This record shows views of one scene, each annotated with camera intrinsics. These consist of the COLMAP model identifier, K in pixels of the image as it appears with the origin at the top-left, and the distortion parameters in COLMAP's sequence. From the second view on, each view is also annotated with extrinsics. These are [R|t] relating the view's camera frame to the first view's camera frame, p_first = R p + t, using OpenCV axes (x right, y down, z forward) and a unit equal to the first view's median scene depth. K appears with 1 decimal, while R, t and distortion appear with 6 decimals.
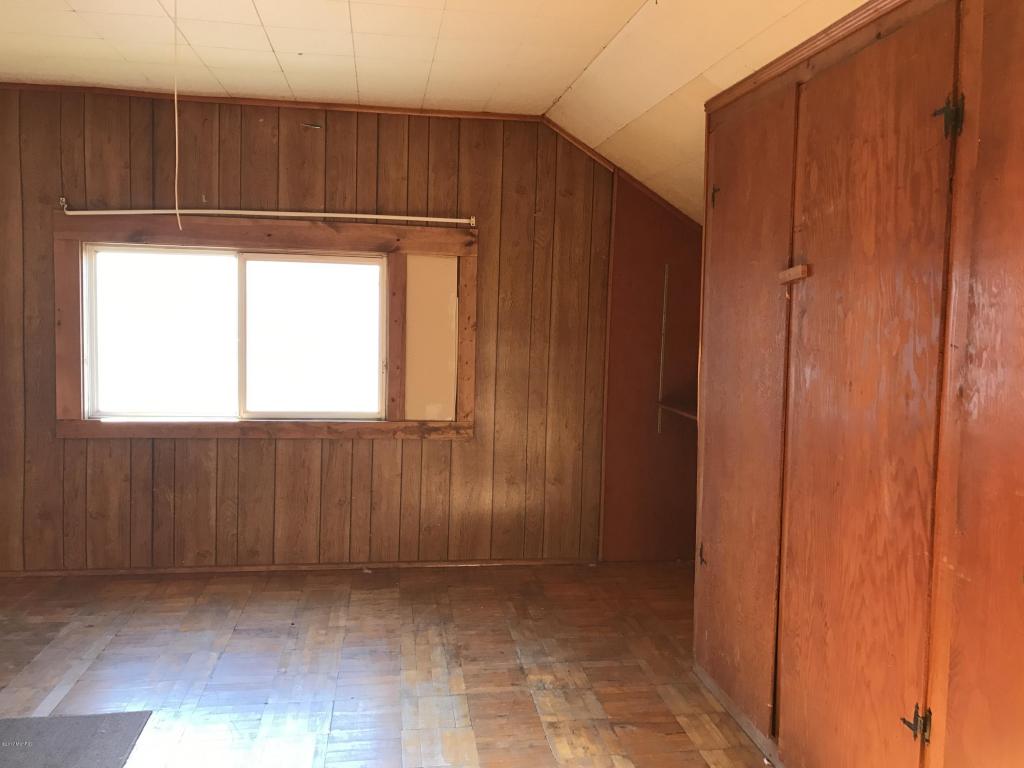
lens RADIAL K [[842.1, 0, 515.3], [0, 842.1, 378.2], [0, 0, 1]] dist [0.044663, -0.062834]
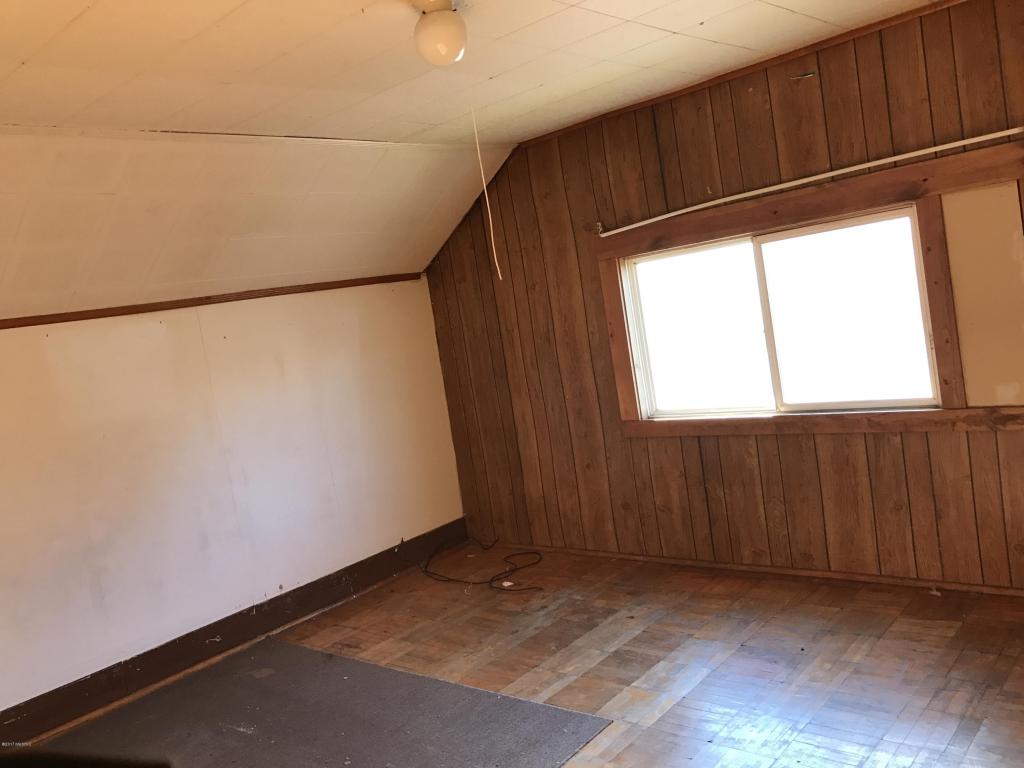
lens RADIAL K [[842.1, 0, 517.0], [0, 842.1, 381.0], [0, 0, 1]] dist [0.044663, -0.062834]
pose [[0.630284, -0.061277, -0.773943, 0.225947], [0.118094, 0.992847, 0.017565, -0.038606], [0.767330, -0.102470, 0.633012, 0.197716]]
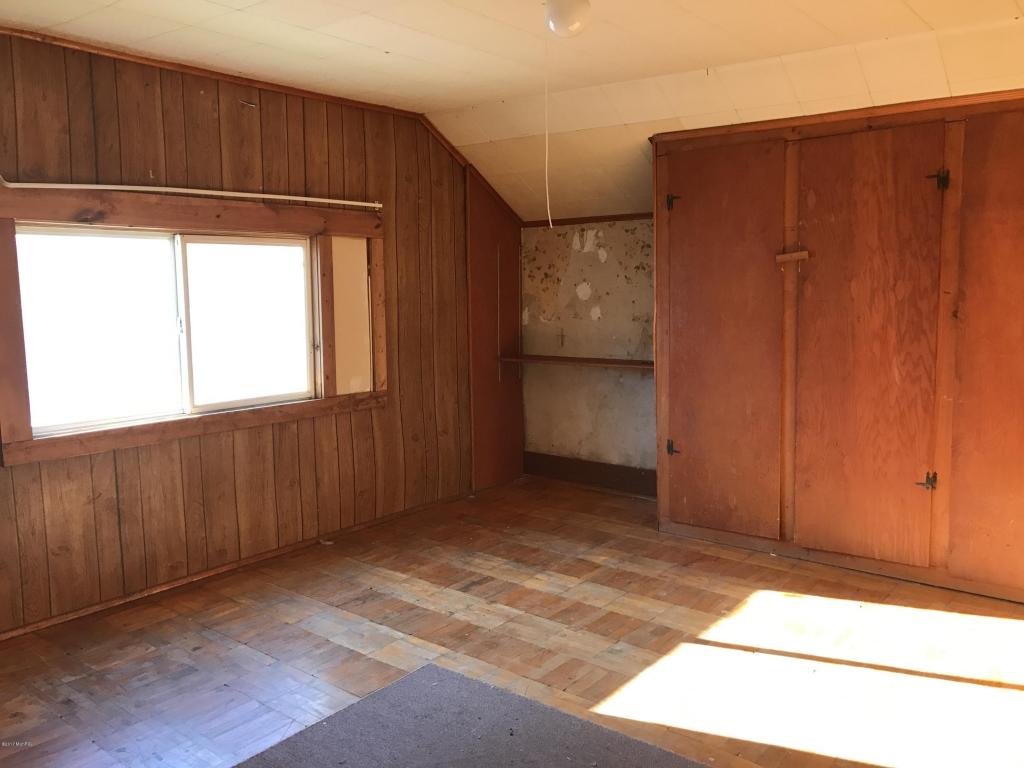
lens RADIAL K [[842.1, 0, 513.3], [0, 842.1, 382.3], [0, 0, 1]] dist [0.044663, -0.062834]
pose [[0.733328, -0.113226, 0.670381, -0.706767], [0.084881, 0.993567, 0.074960, -0.027664], [-0.674556, 0.001932, 0.738221, 0.080752]]
